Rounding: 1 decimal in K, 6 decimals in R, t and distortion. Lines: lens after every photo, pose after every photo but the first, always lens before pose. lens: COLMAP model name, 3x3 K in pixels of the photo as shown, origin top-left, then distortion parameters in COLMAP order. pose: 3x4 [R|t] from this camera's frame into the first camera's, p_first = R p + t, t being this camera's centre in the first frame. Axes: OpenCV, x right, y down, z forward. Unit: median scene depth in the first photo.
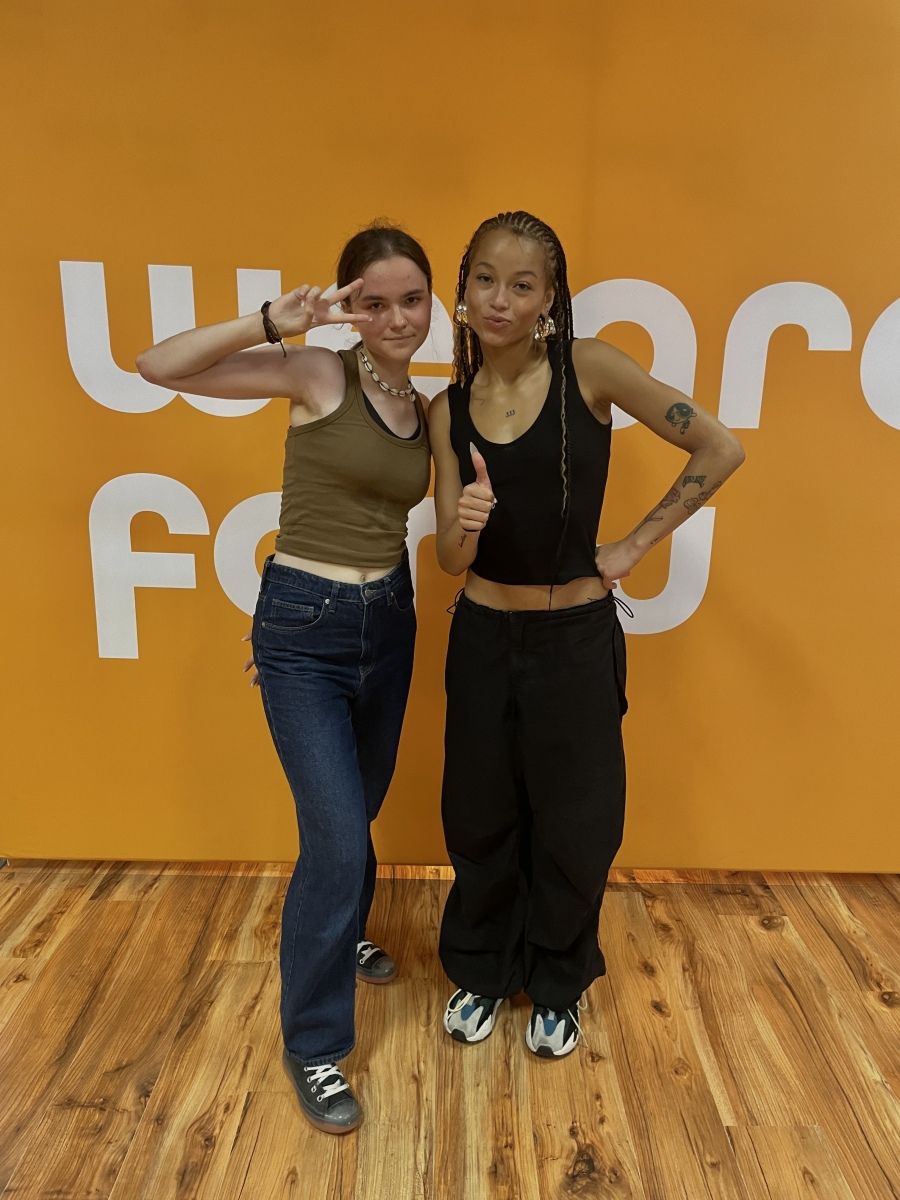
lens RADIAL K [[909.9, 0, 459.2], [0, 909.9, 597.7], [0, 0, 1]] dist [0.071818, -0.108451]
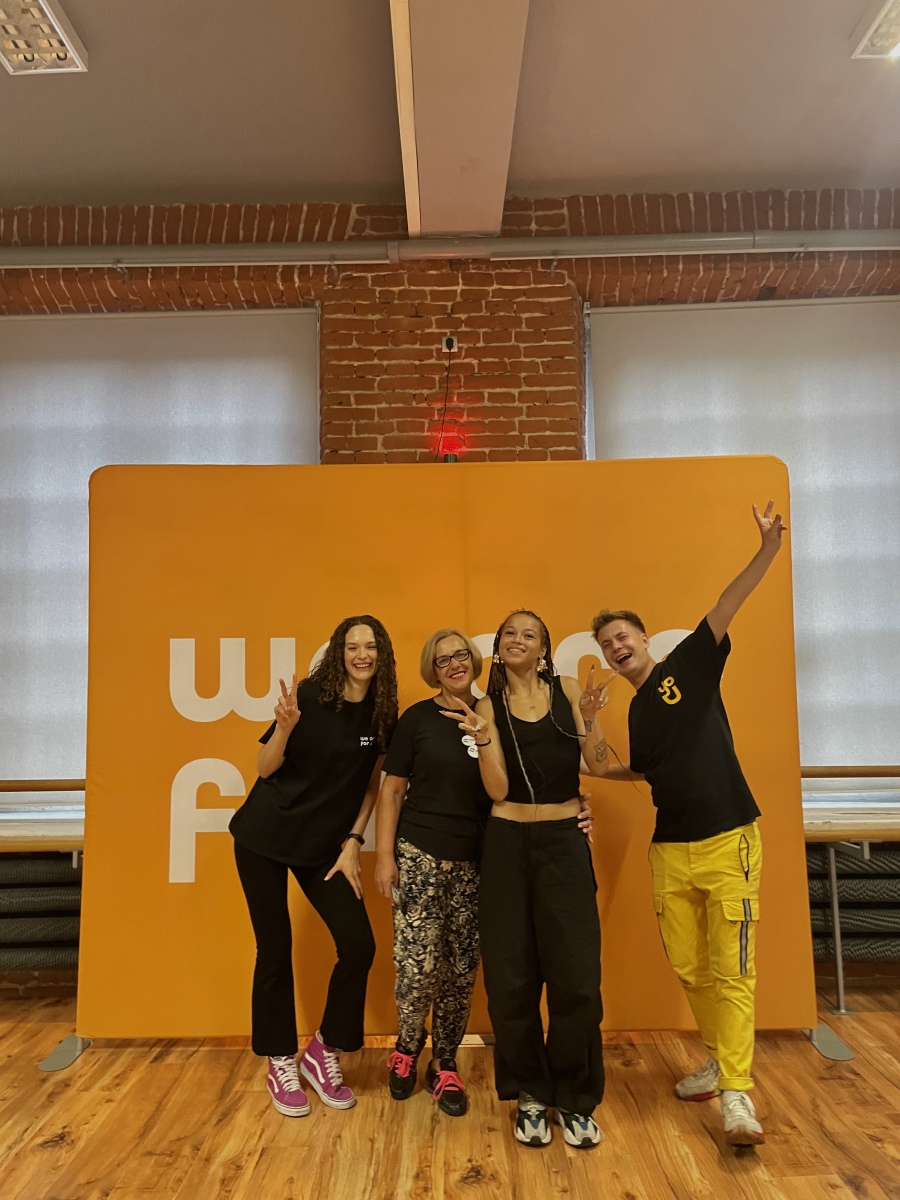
lens RADIAL K [[908.3, 0, 440.9], [0, 908.3, 597.1], [0, 0, 1]] dist [0.086897, -0.121121]
pose [[0.999061, -0.041667, -0.011848, 0.112887], [0.035053, 0.938303, -0.344033, 0.186202], [0.025451, 0.343295, 0.938883, -0.679623]]
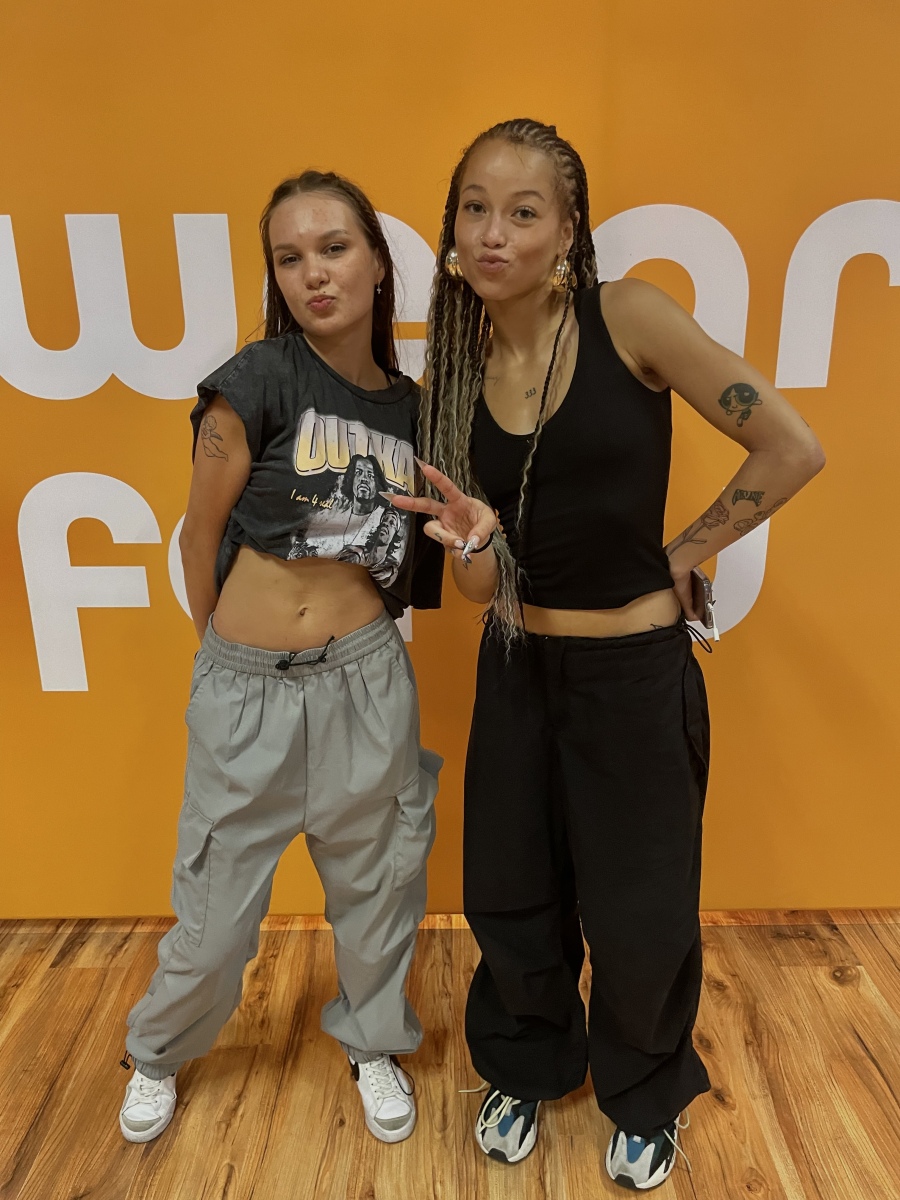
lens RADIAL K [[911.1, 0, 436.9], [0, 911.1, 613.8], [0, 0, 1]] dist [0.082302, -0.114571]
pose [[0.998993, -0.034799, -0.028316, -0.000475], [0.036276, 0.997912, 0.053445, -0.045000], [0.026397, -0.054419, 0.998169, 0.185440]]
